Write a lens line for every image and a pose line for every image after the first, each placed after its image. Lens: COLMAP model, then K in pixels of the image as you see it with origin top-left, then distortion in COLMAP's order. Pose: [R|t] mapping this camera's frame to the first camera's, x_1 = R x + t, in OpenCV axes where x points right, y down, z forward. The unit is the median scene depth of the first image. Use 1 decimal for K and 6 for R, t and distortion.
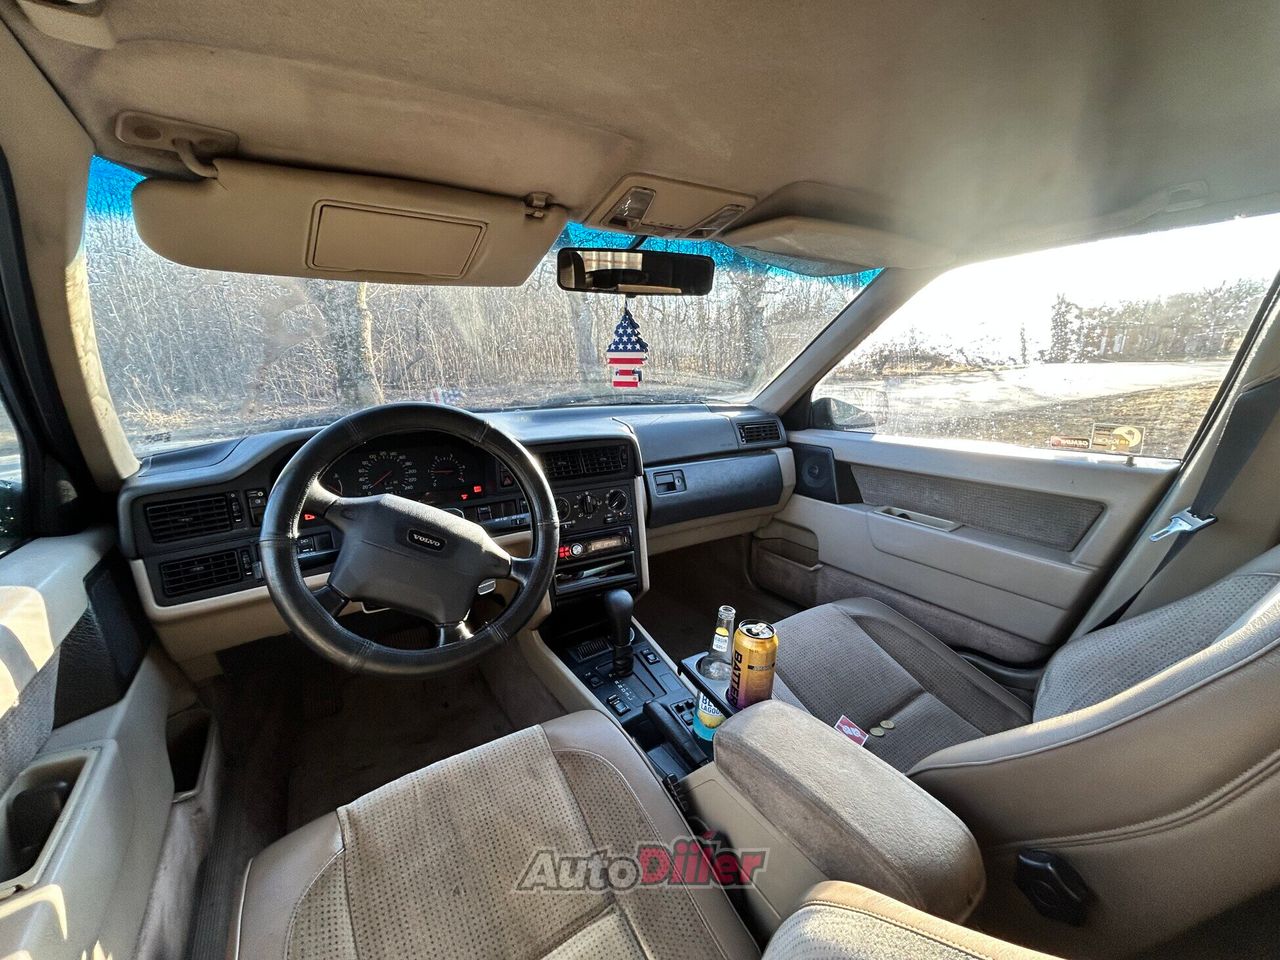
lens RADIAL K [[514.4, 0, 640.6], [0, 514.4, 482.3], [0, 0, 1]] dist [0.000463, -0.000011]
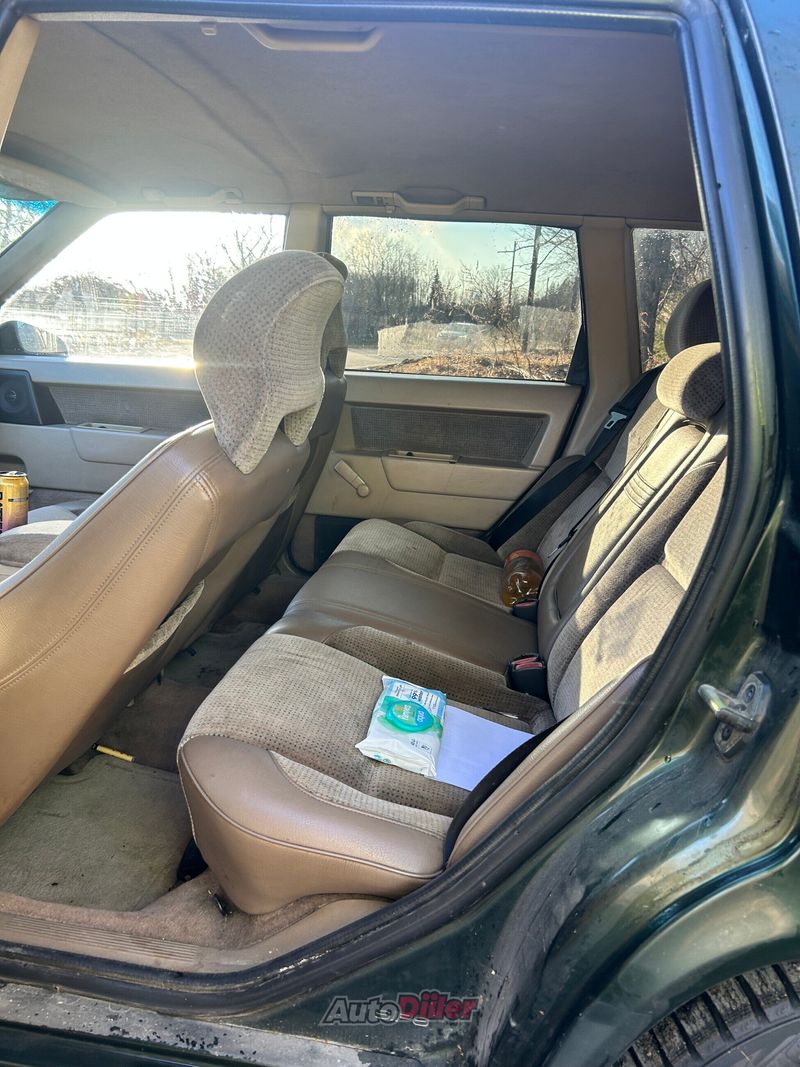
lens RADIAL K [[816.0, 0, 400.8], [0, 816.0, 533.4], [0, 0, 1]] dist [-0.005798, 0.003493]
pose [[0.652576, -0.117703, 0.748526, -0.404456], [0.113565, 0.991896, 0.056964, 0.253633], [-0.749165, 0.047833, 0.660655, -0.621048]]
